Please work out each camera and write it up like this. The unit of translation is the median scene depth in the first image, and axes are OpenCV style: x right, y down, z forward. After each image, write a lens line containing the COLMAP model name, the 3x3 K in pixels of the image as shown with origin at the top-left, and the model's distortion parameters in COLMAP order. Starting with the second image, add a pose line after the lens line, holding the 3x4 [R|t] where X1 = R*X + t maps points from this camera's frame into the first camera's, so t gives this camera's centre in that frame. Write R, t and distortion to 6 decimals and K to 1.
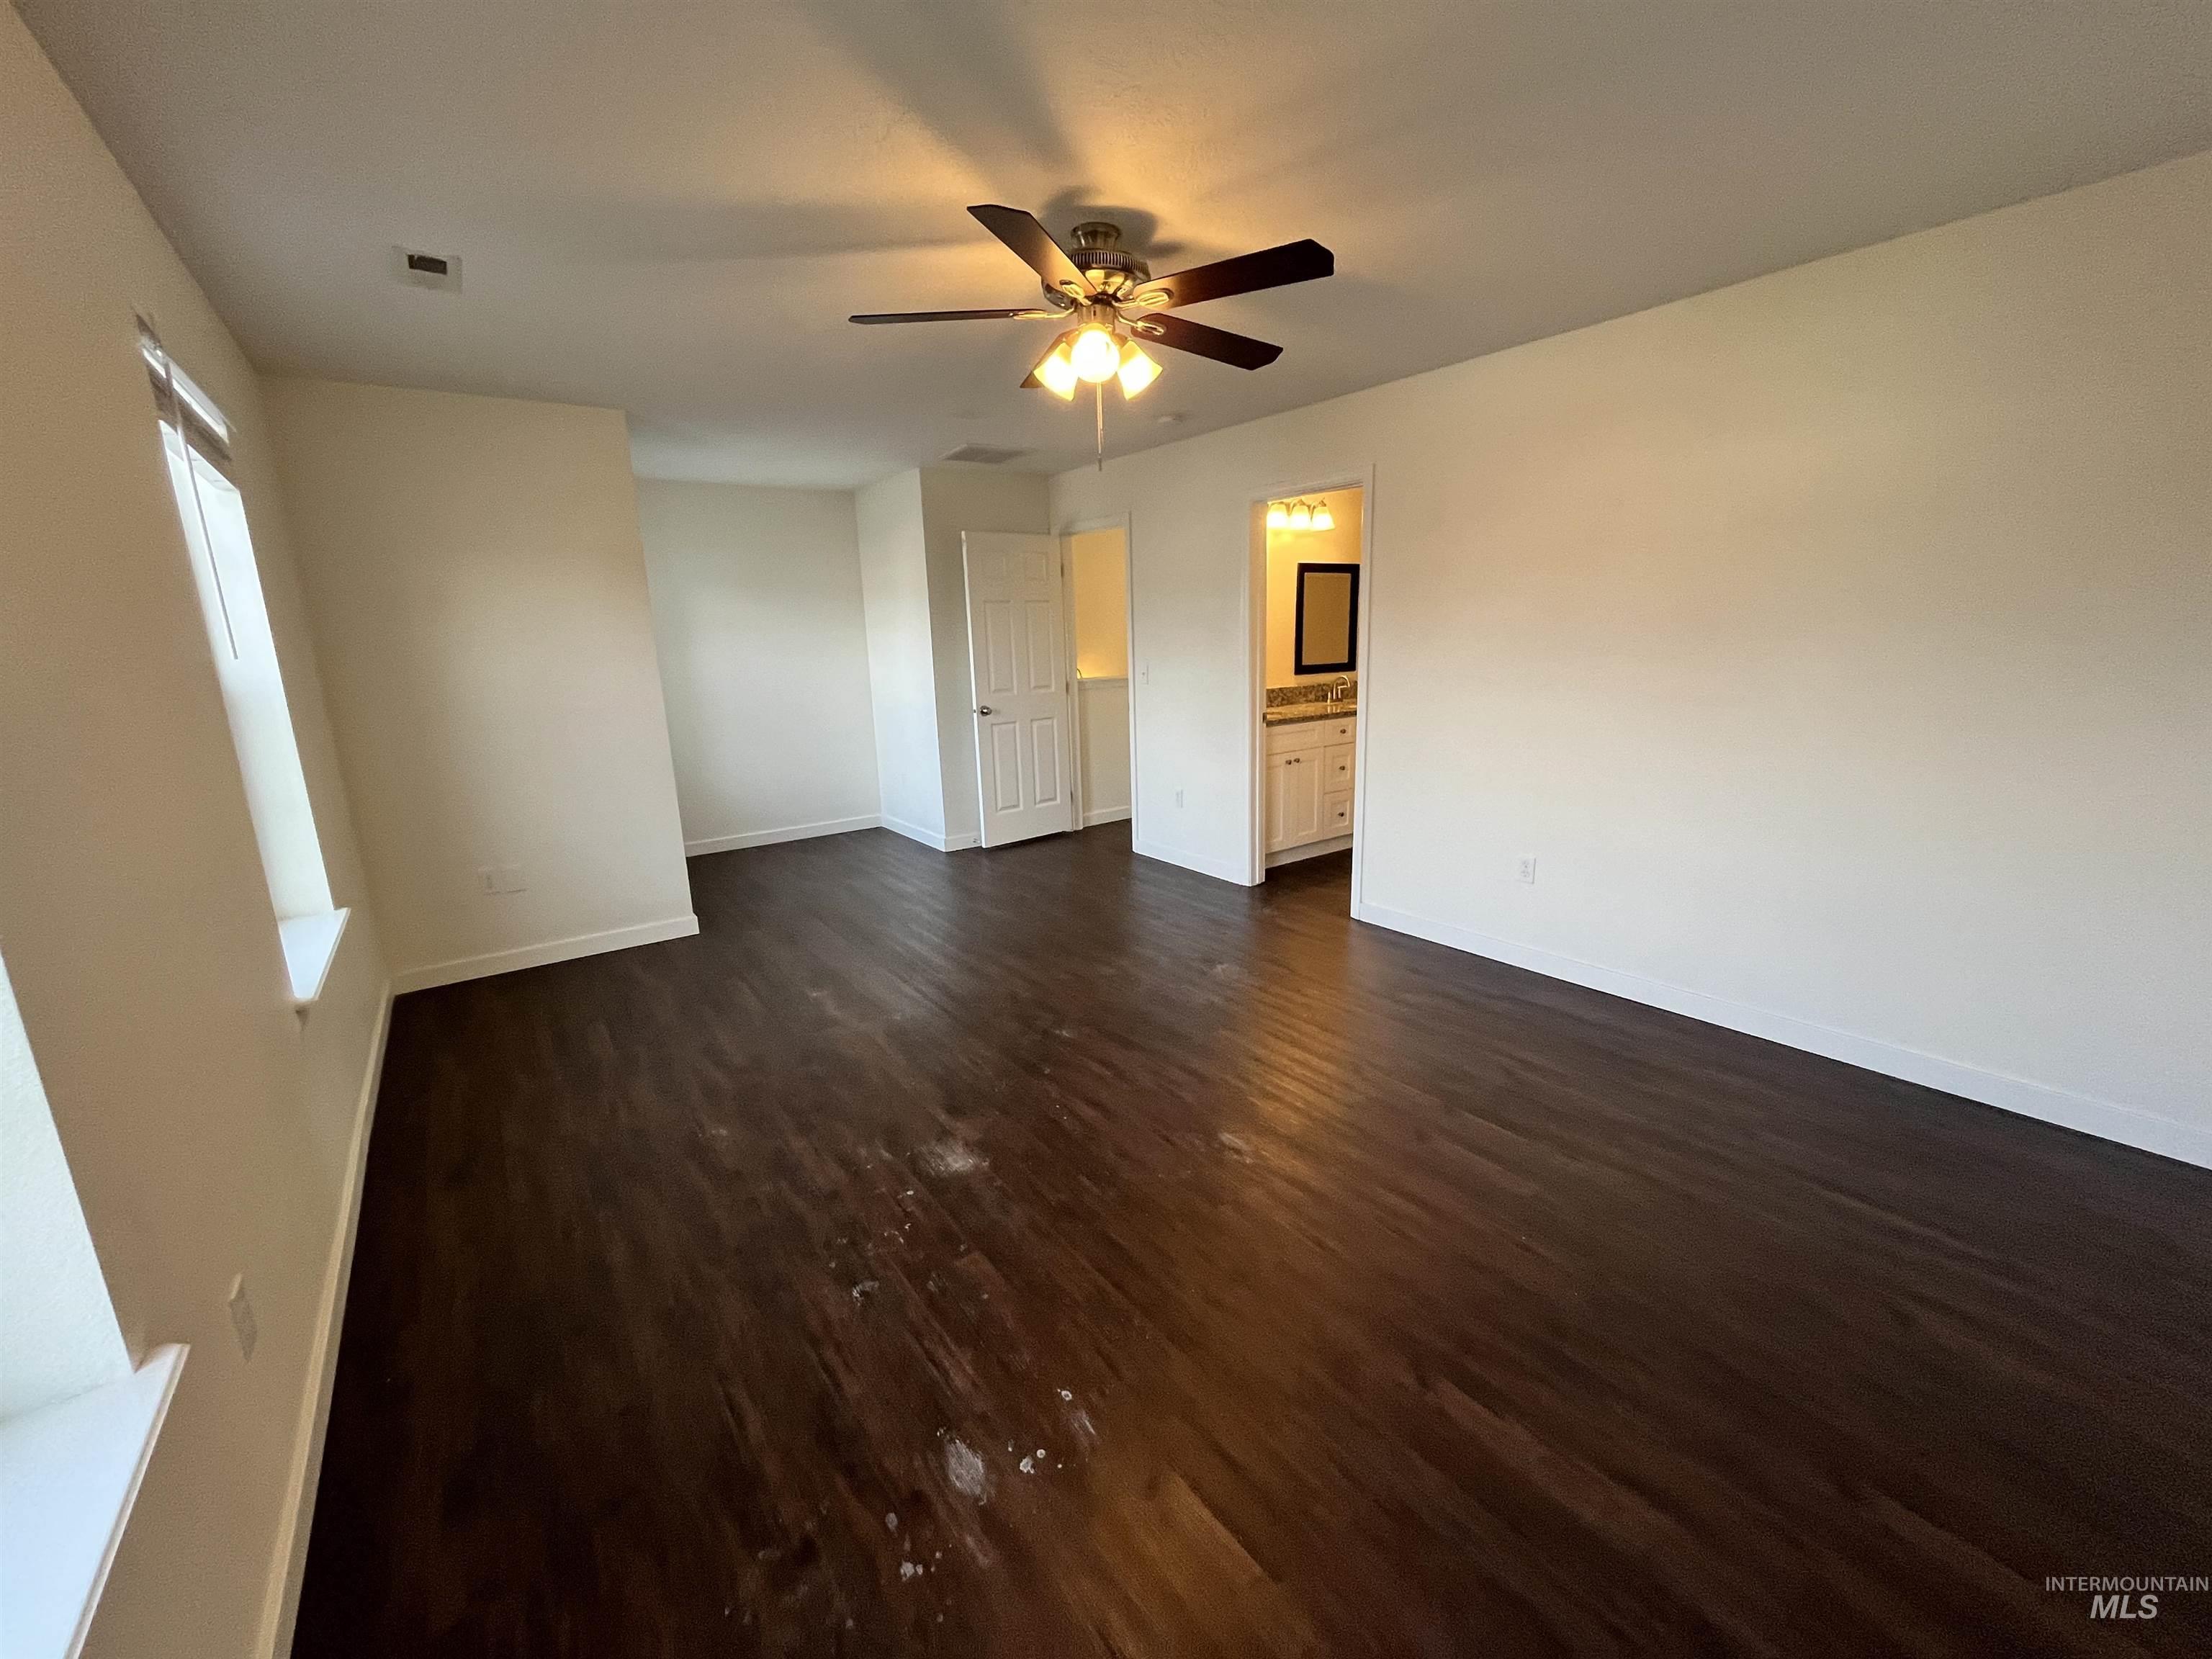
lens RADIAL K [[907.7, 0, 1106.0], [0, 907.7, 829.5], [0, 0, 1]] dist [-0.004581, 0.000404]
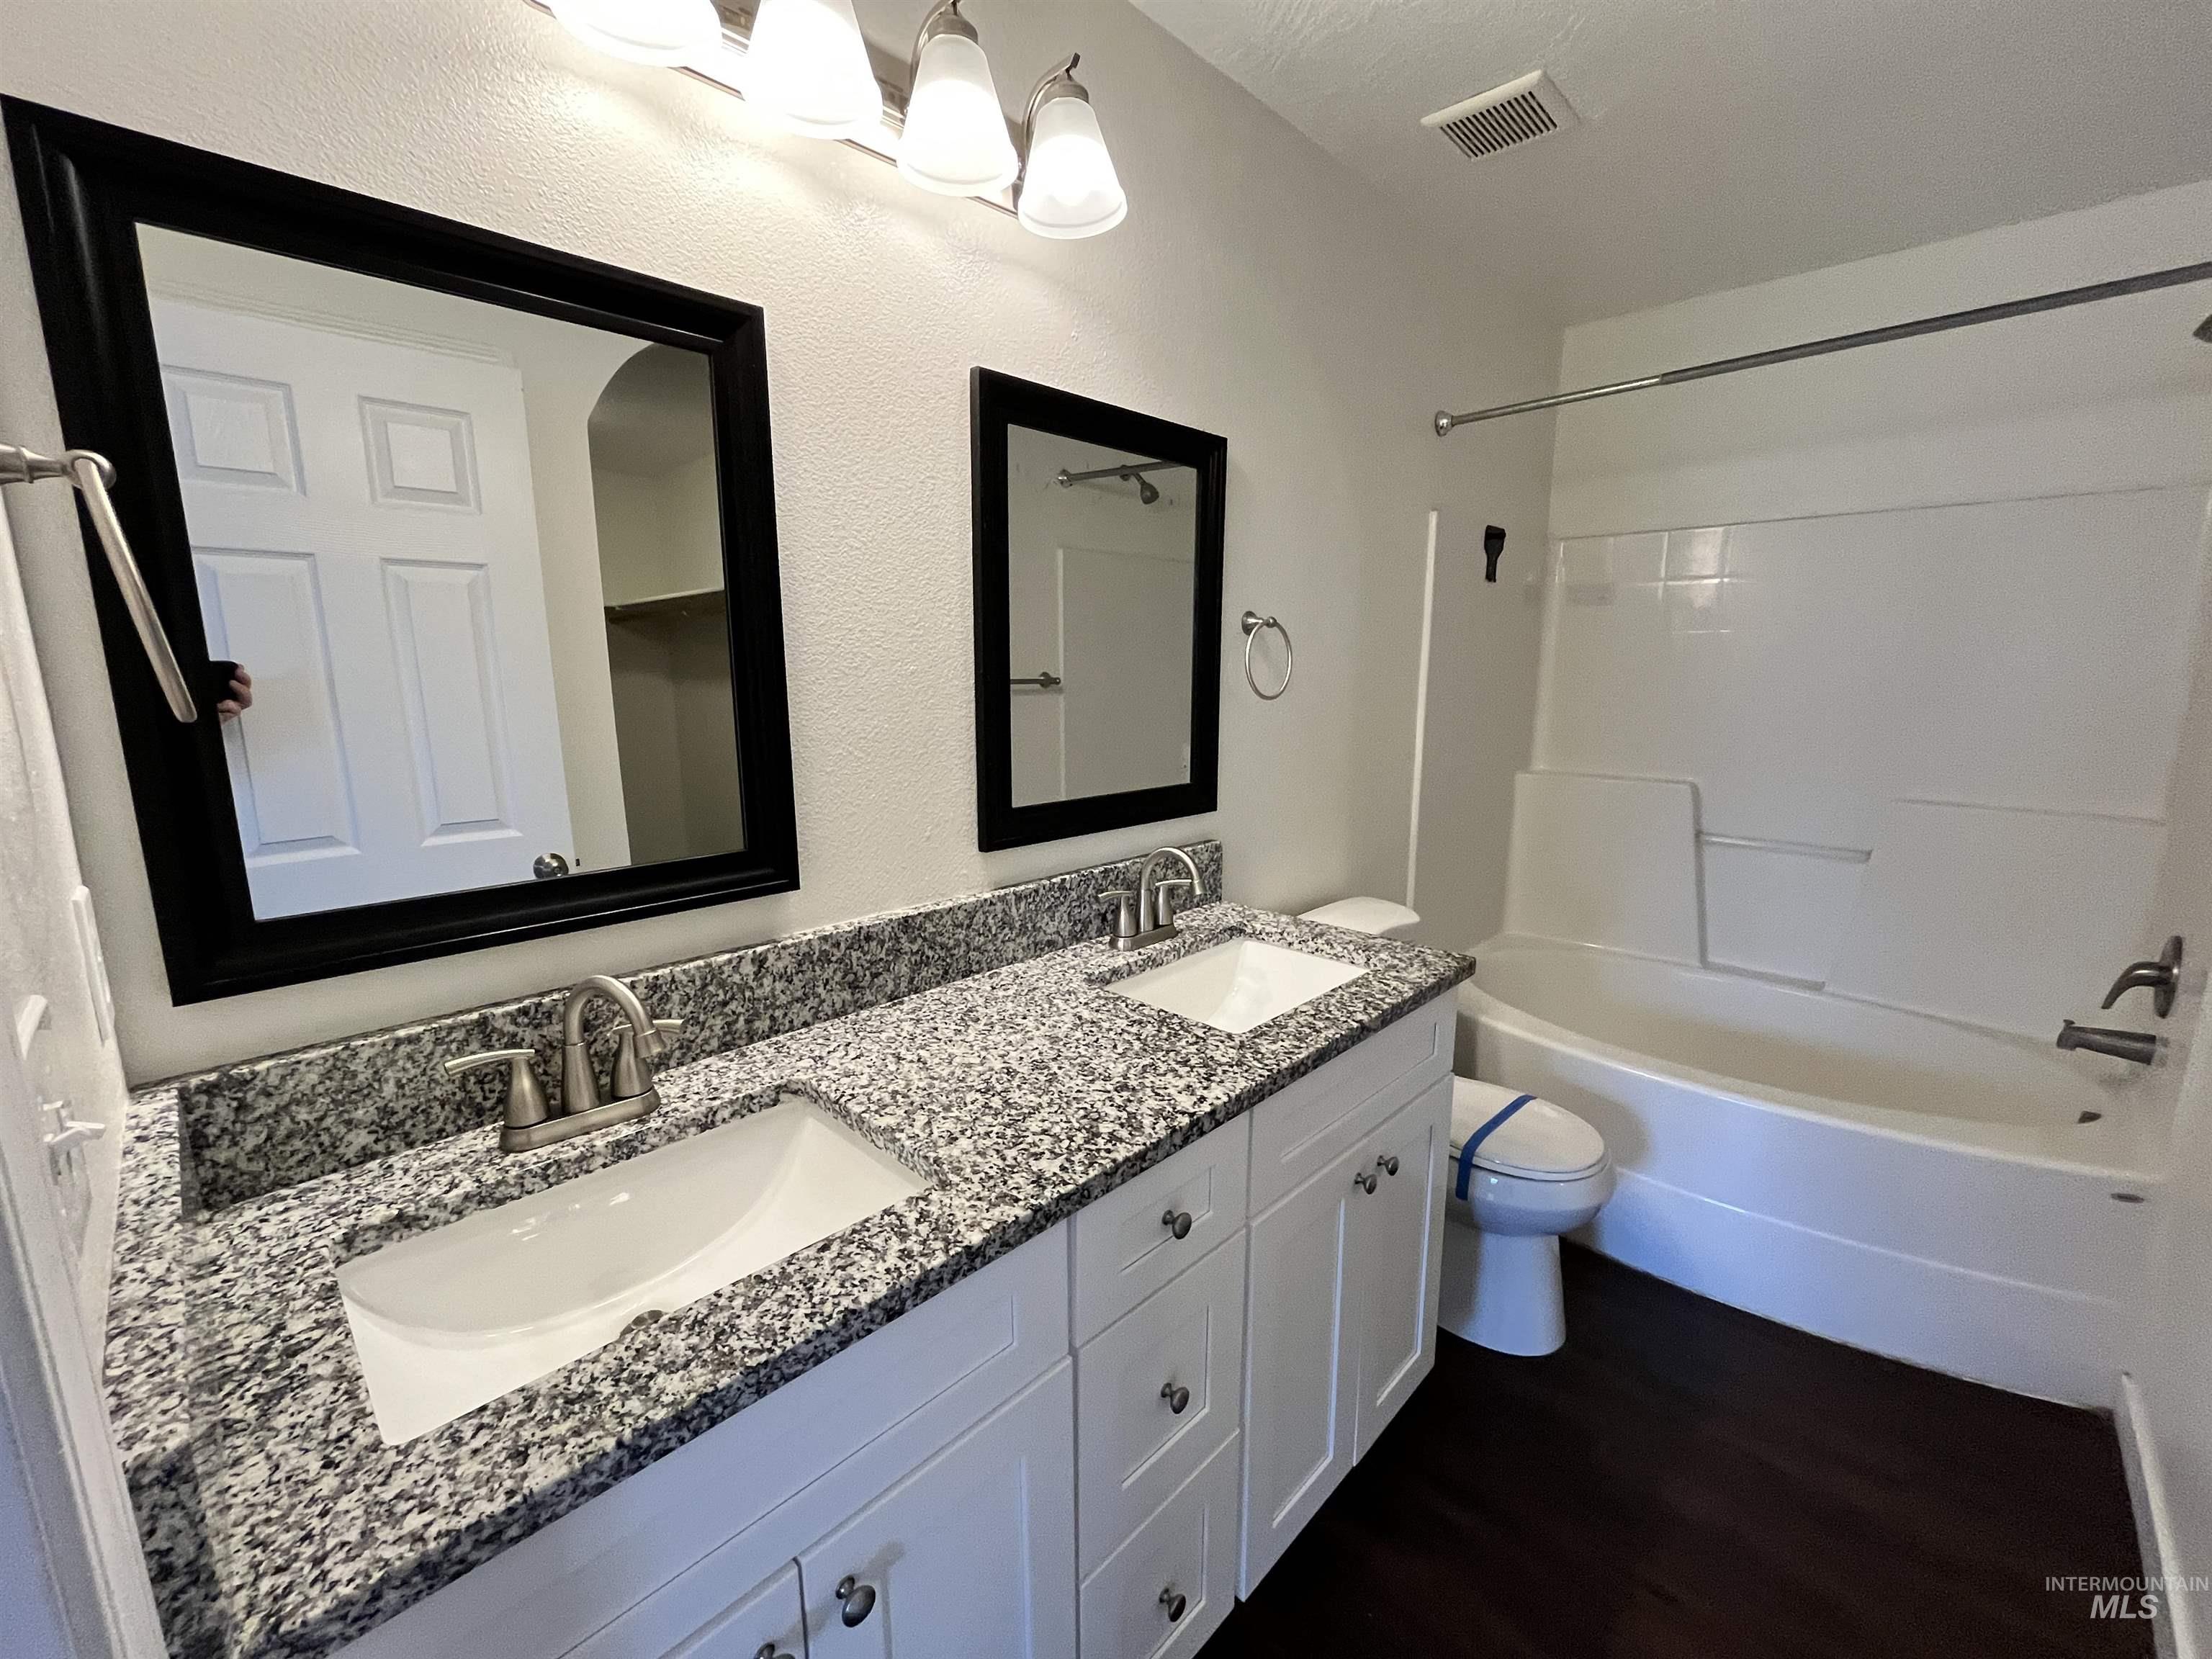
lens RADIAL K [[907.7, 0, 1106.0], [0, 907.7, 829.5], [0, 0, 1]] dist [-0.004581, 0.000404]
pose [[0.983635, -0.002979, 0.180146, 0.195188], [0.010396, 0.999136, -0.040237, -0.164006], [-0.179871, 0.041451, 0.982817, 0.748636]]
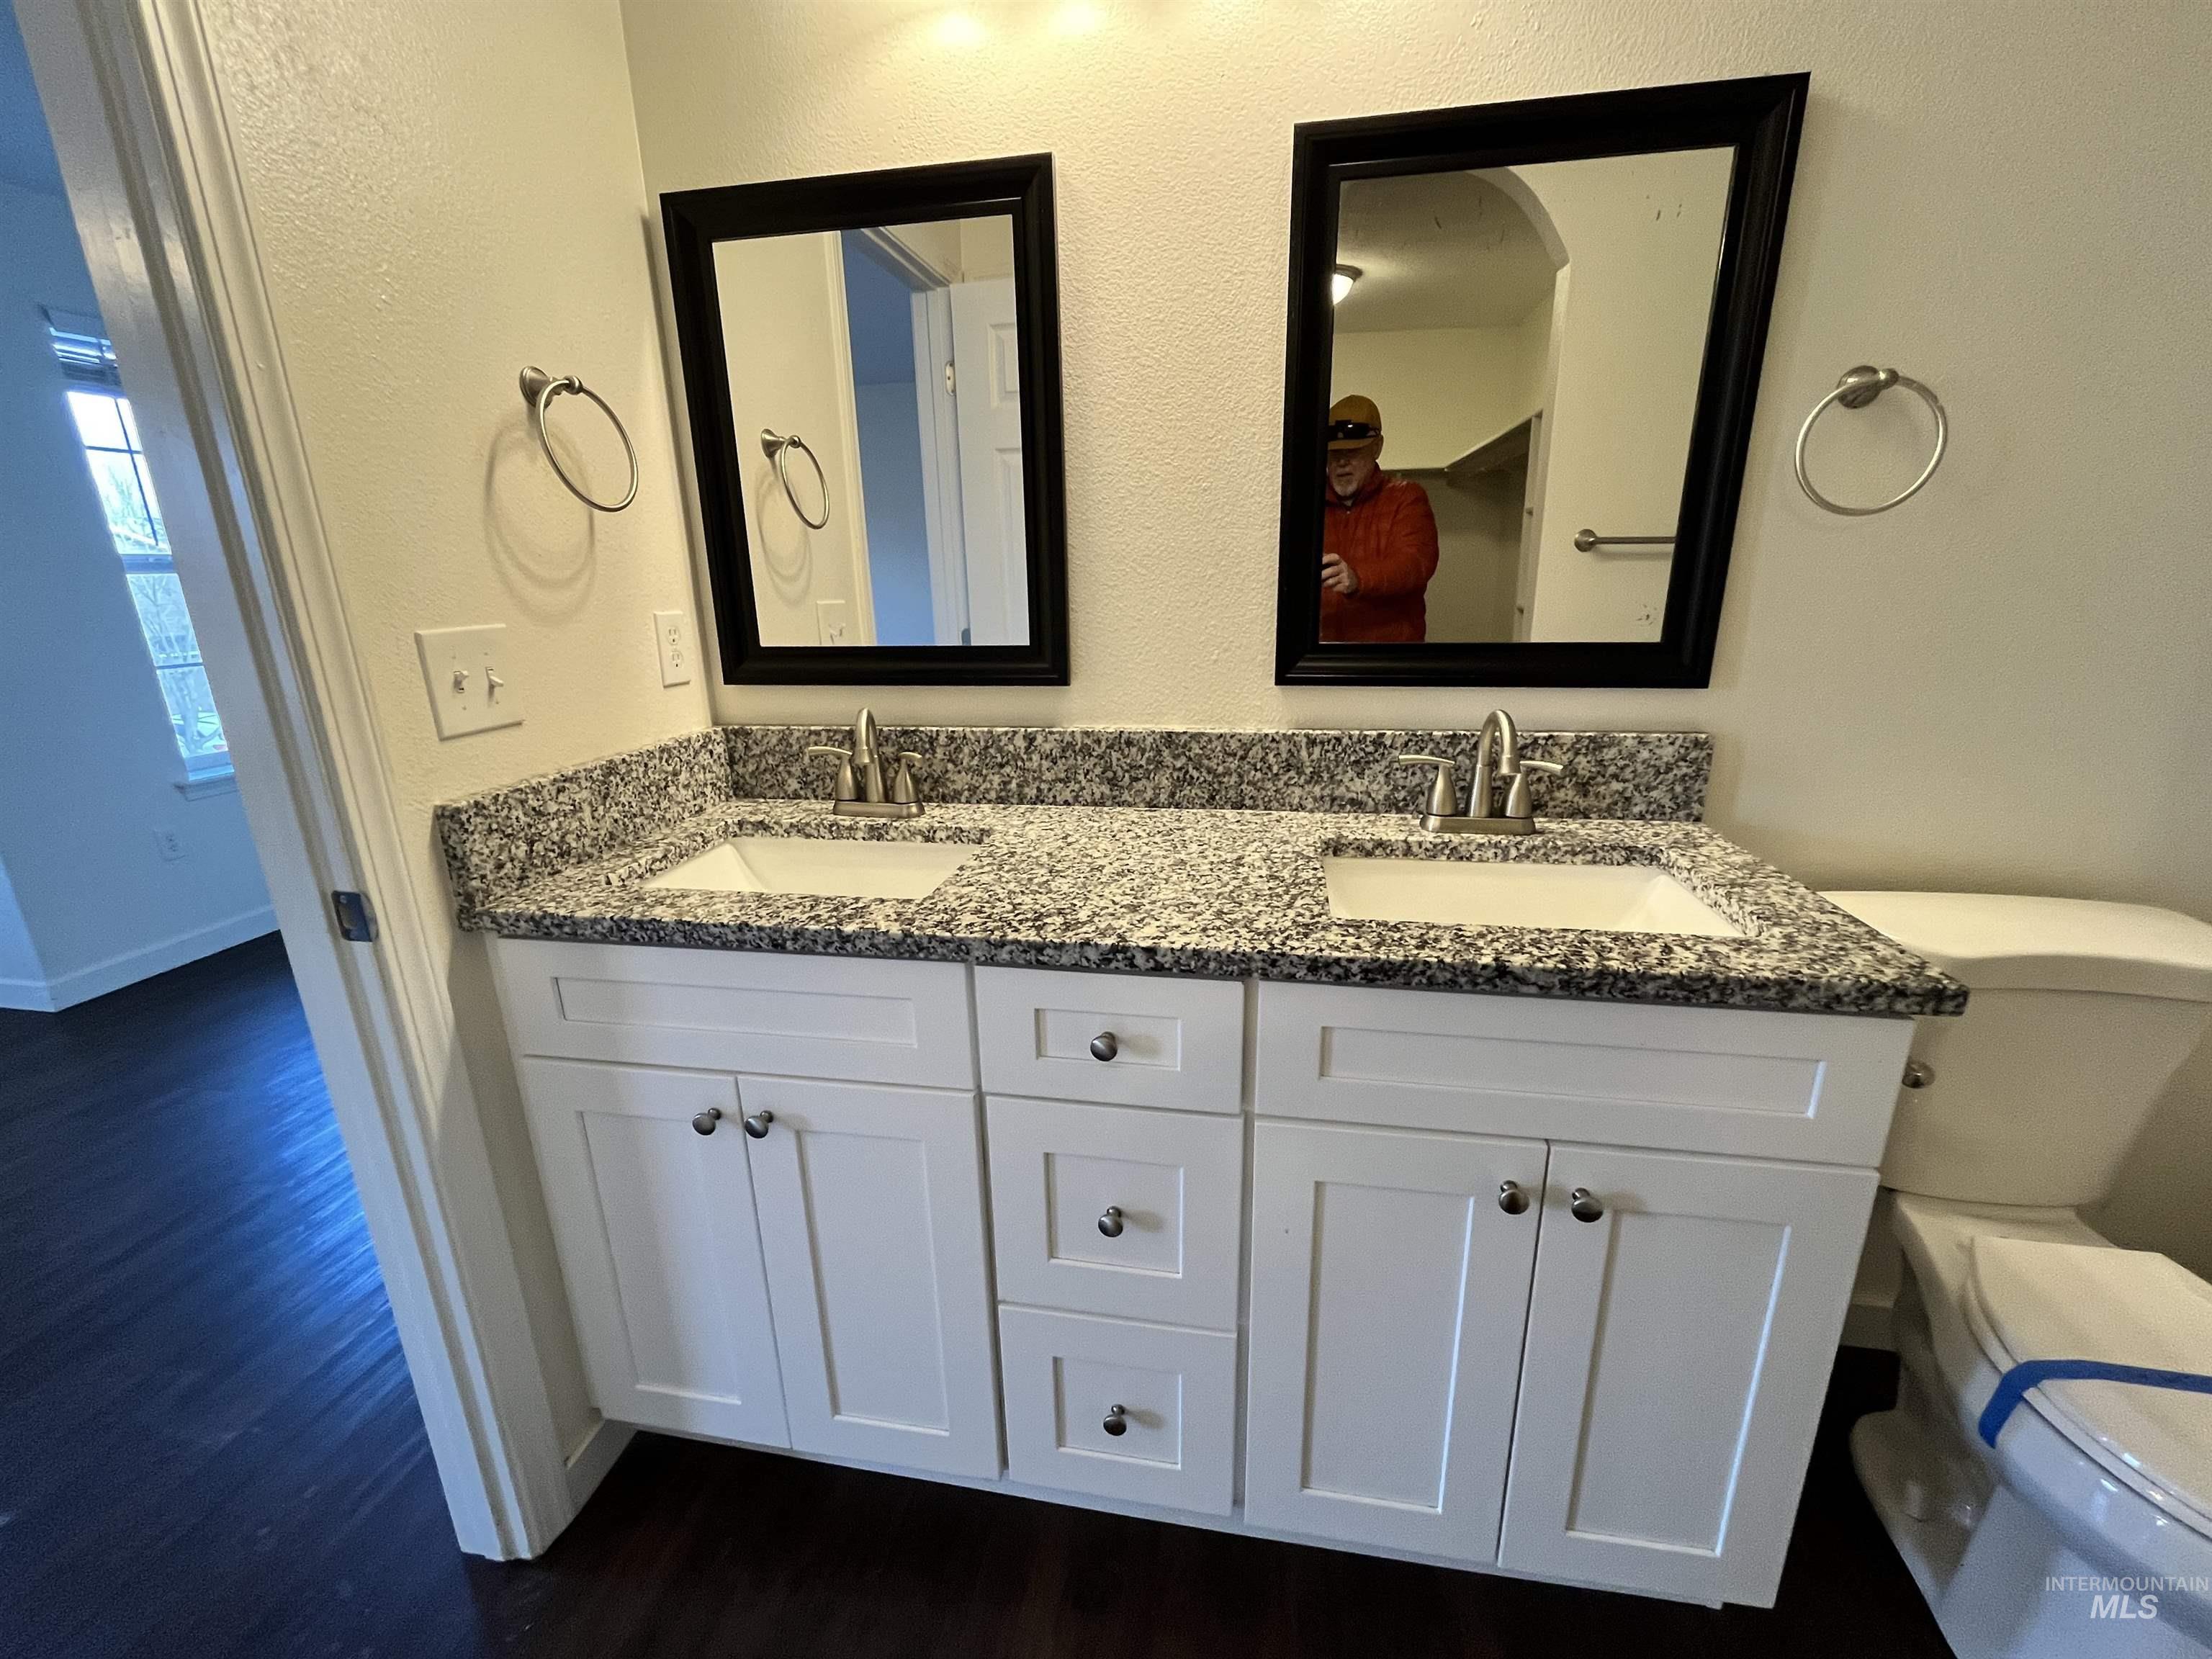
lens RADIAL K [[907.7, 0, 1106.0], [0, 907.7, 829.5], [0, 0, 1]] dist [-0.004581, 0.000404]
pose [[0.696782, 0.215093, -0.684273, 0.338808], [-0.158635, 0.976567, 0.145436, -0.159057], [0.699521, 0.007213, 0.714576, 0.797836]]
